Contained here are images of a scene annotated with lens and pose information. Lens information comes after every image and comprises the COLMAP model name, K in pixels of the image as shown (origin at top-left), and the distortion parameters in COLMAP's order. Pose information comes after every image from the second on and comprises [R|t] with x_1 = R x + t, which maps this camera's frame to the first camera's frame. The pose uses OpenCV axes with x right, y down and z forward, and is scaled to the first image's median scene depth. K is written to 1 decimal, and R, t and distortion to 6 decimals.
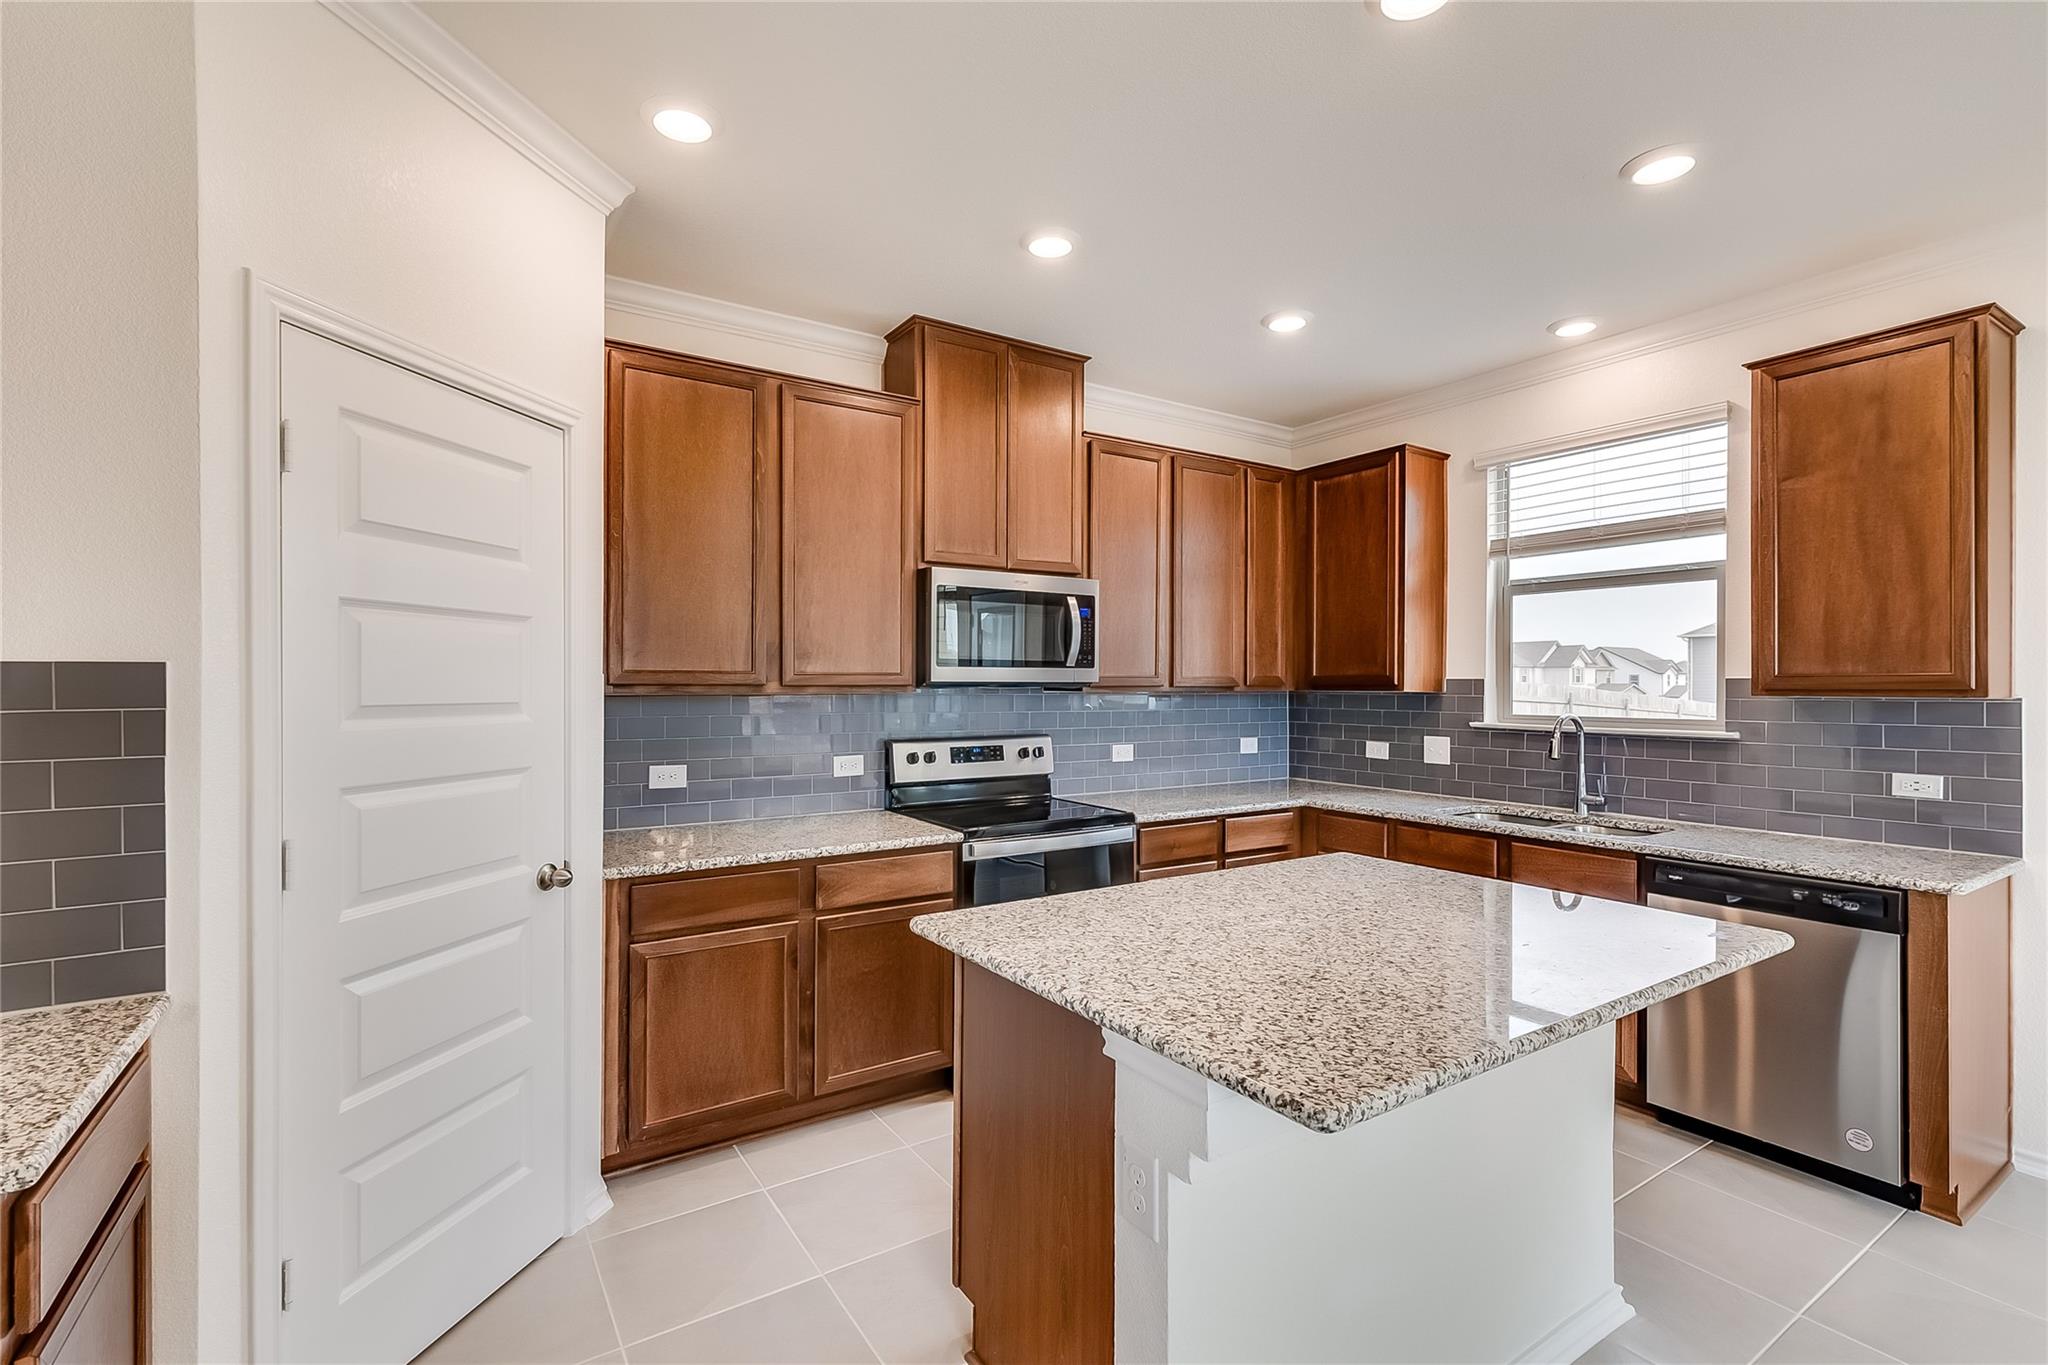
lens RADIAL K [[925.0, 0, 1025.7], [0, 925.0, 685.3], [0, 0, 1]] dist [0.005307, -0.000328]
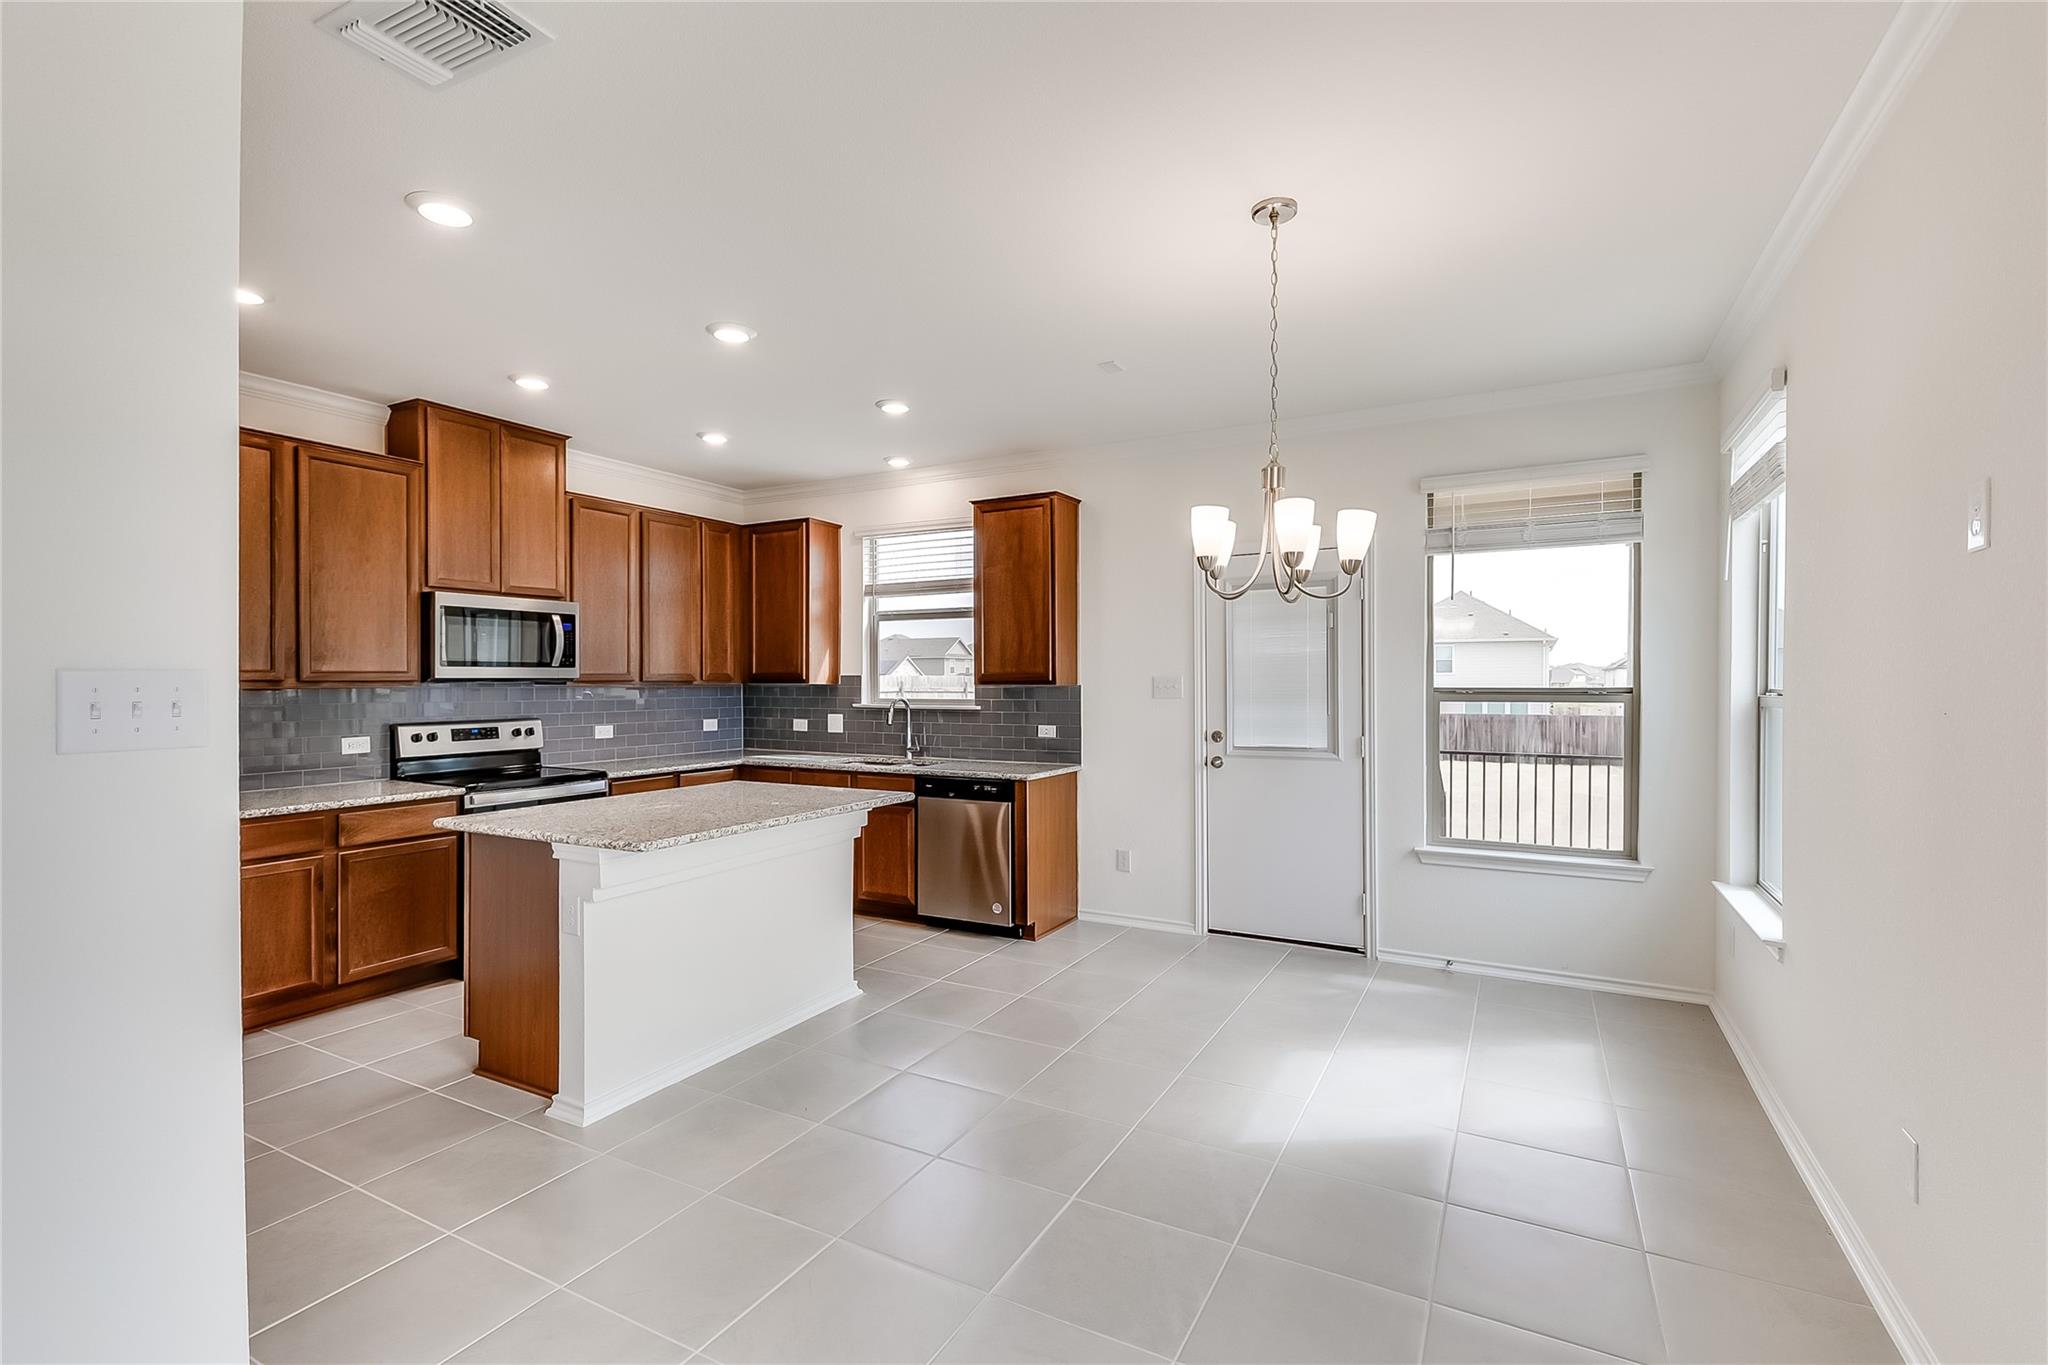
lens RADIAL K [[925.0, 0, 1025.7], [0, 925.0, 685.3], [0, 0, 1]] dist [0.005307, -0.000328]
pose [[0.882136, -0.005553, 0.470962, 0.016902], [0.003167, 0.999978, 0.005860, 0.001384], [-0.470984, -0.003677, 0.882134, -0.520505]]
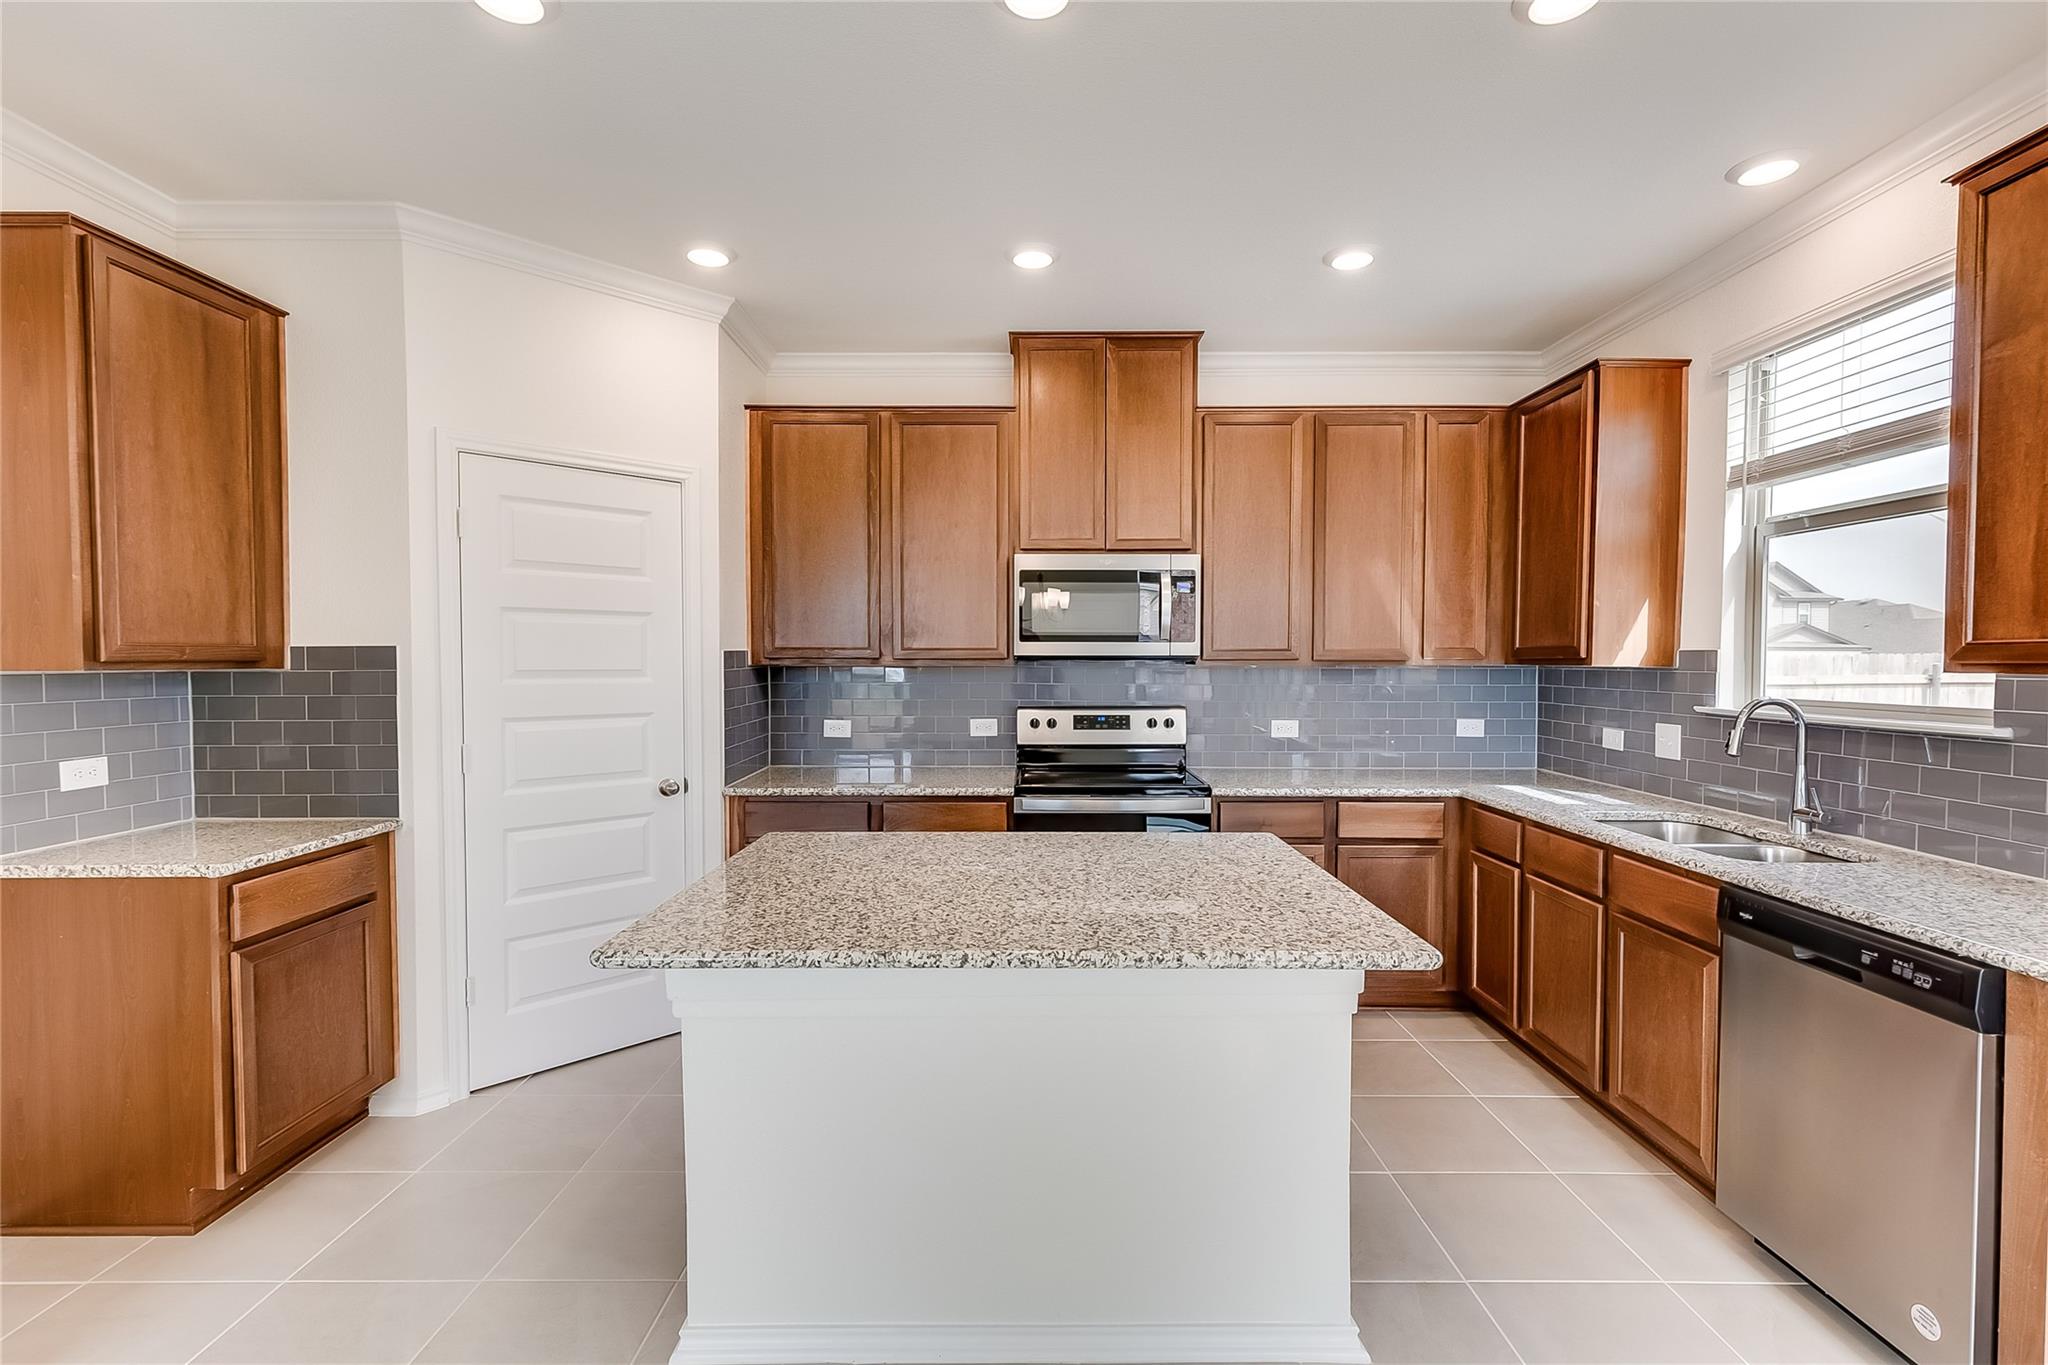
lens RADIAL K [[925.0, 0, 1025.7], [0, 925.0, 685.3], [0, 0, 1]] dist [0.005307, -0.000328]
pose [[0.834698, 0.015051, -0.550502, 0.484674], [-0.000374, 0.999642, 0.026765, 0.002105], [0.550707, -0.022135, 0.834405, 0.051127]]
